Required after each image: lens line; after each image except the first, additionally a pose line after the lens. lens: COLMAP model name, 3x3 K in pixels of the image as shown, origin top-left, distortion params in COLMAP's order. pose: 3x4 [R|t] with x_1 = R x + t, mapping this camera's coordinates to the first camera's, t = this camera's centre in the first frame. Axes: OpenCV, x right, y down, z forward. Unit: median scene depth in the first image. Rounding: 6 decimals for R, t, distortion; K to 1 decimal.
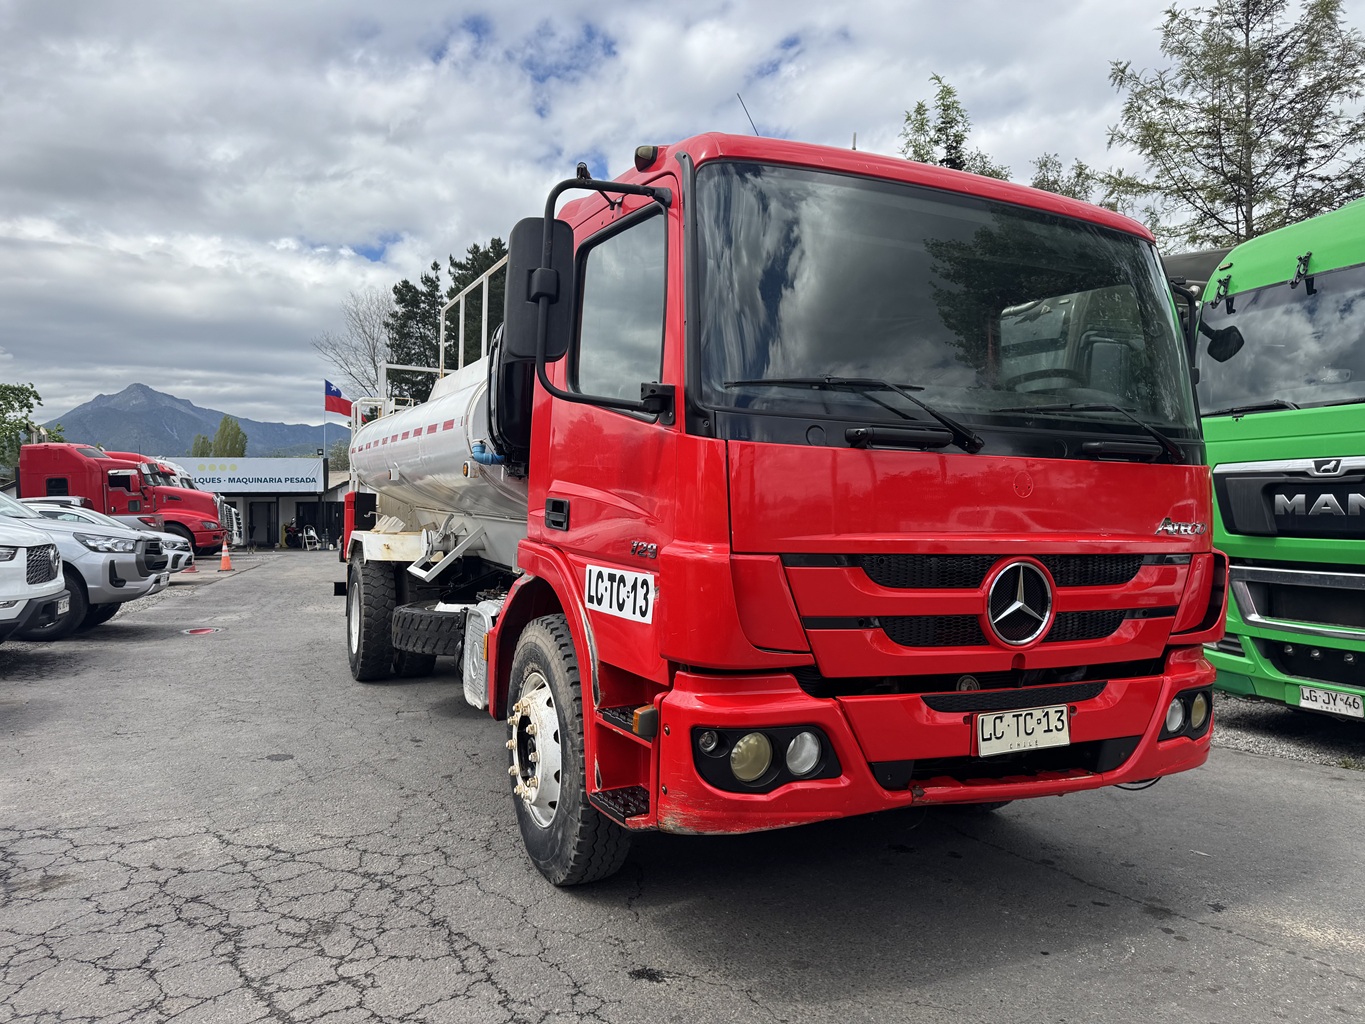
lens RADIAL K [[959.1, 0, 683.5], [0, 959.1, 516.8], [0, 0, 1]] dist [0.066407, -0.077154]
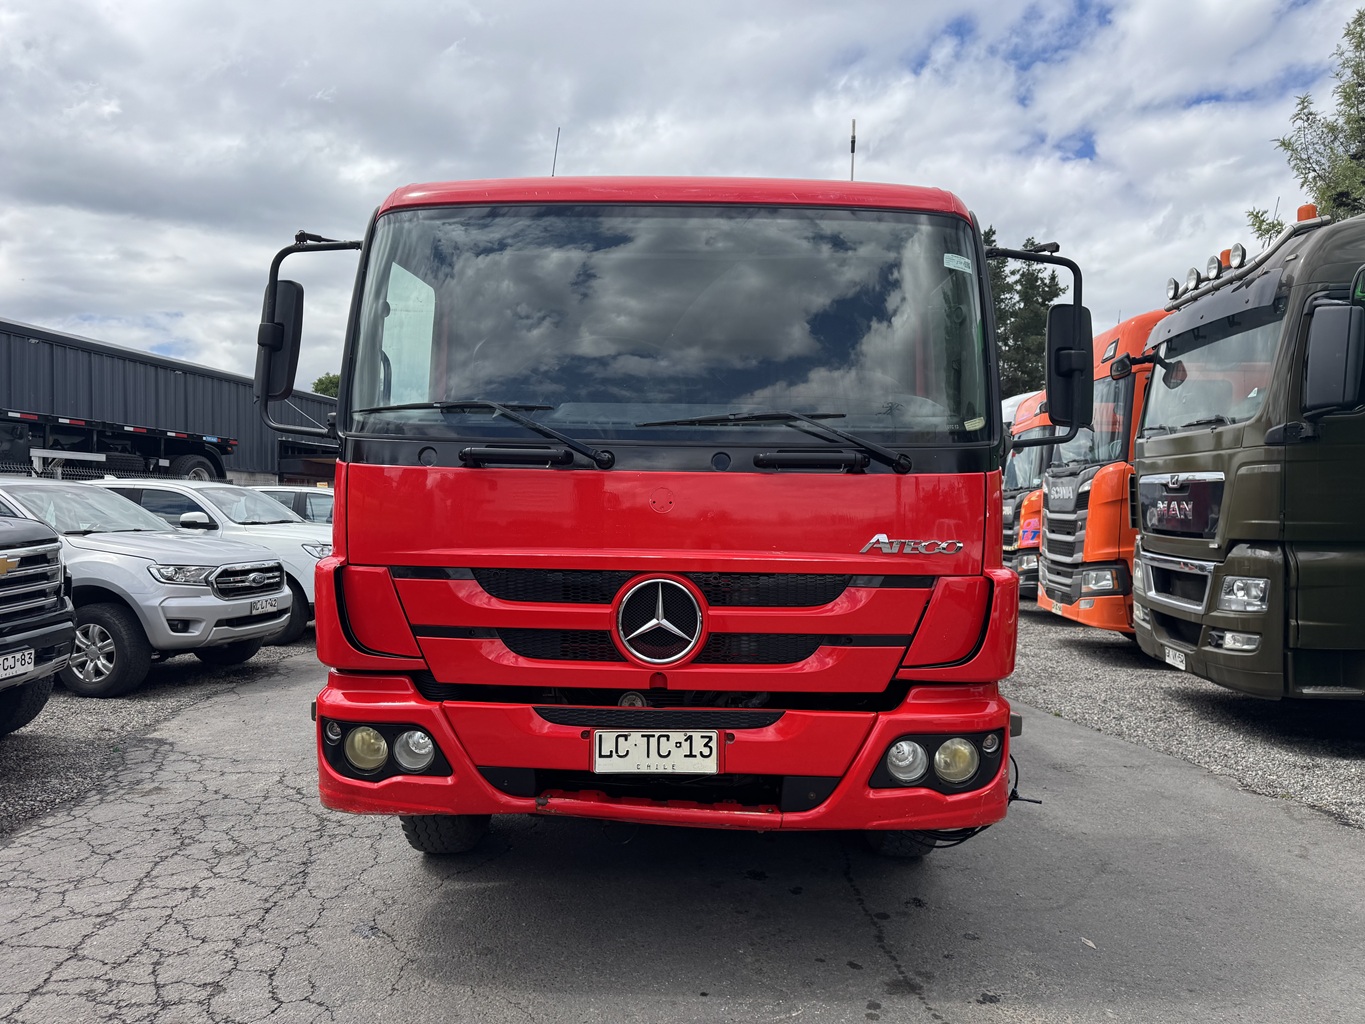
lens RADIAL K [[964.4, 0, 682.5], [0, 964.4, 512.0], [0, 0, 1]] dist [0.050524, -0.049943]
pose [[0.886419, -0.003168, -0.462874, 0.810297], [-0.001279, 0.999956, -0.009292, -0.011317], [0.462883, 0.008828, 0.886376, 0.145788]]
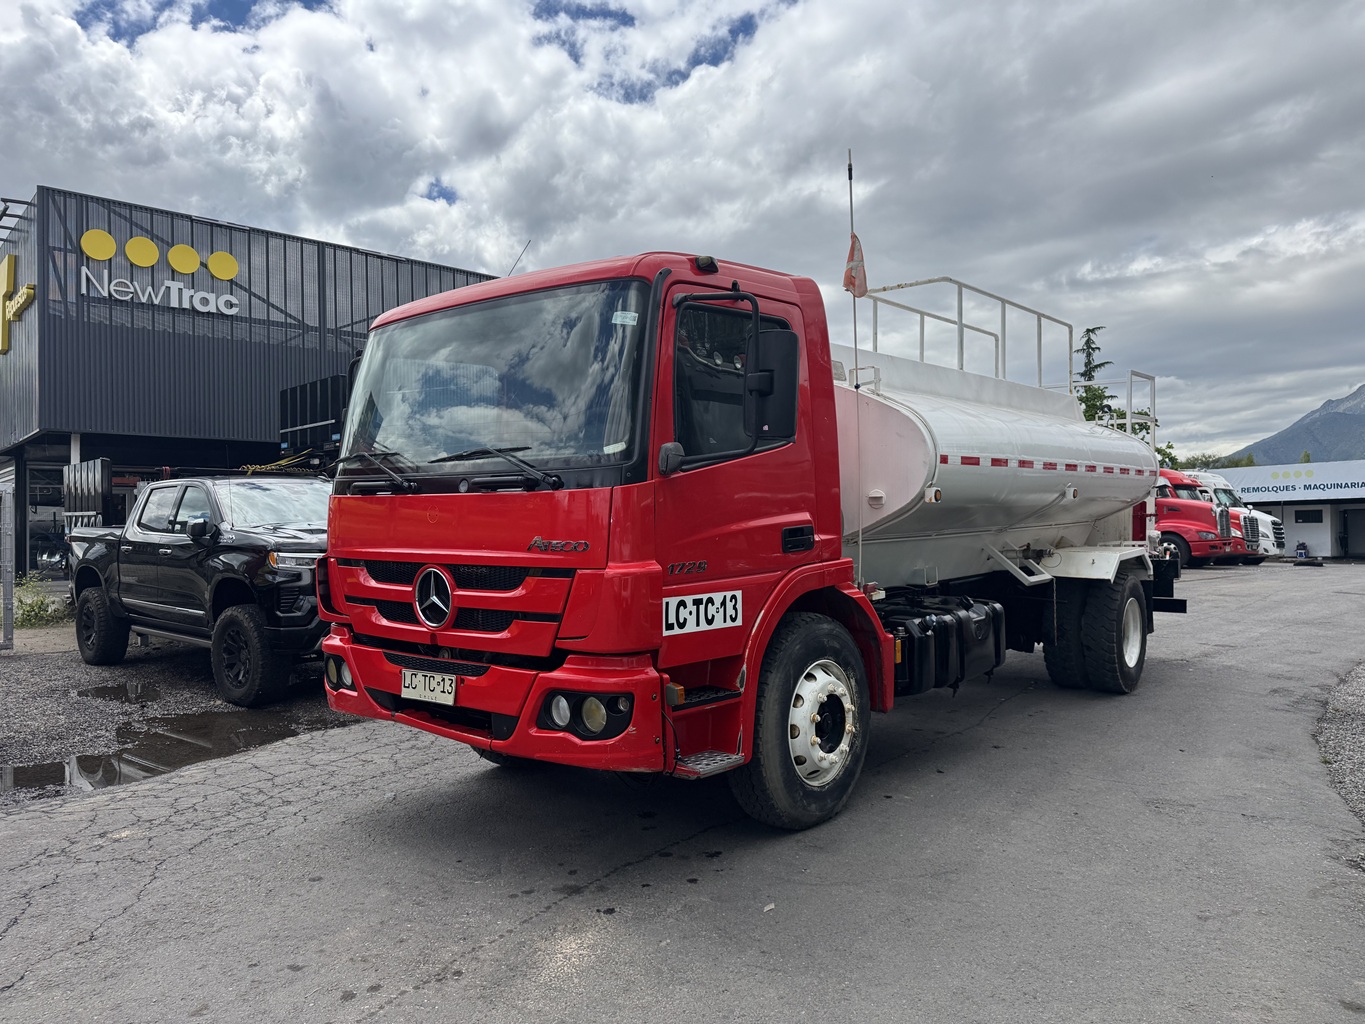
lens RADIAL K [[959.1, 0, 683.5], [0, 959.1, 516.8], [0, 0, 1]] dist [0.066407, -0.077154]
pose [[0.413376, -0.017107, -0.910400, 1.763877], [0.008712, 0.999852, -0.014832, -0.004497], [0.910519, -0.001800, 0.413464, 0.742191]]
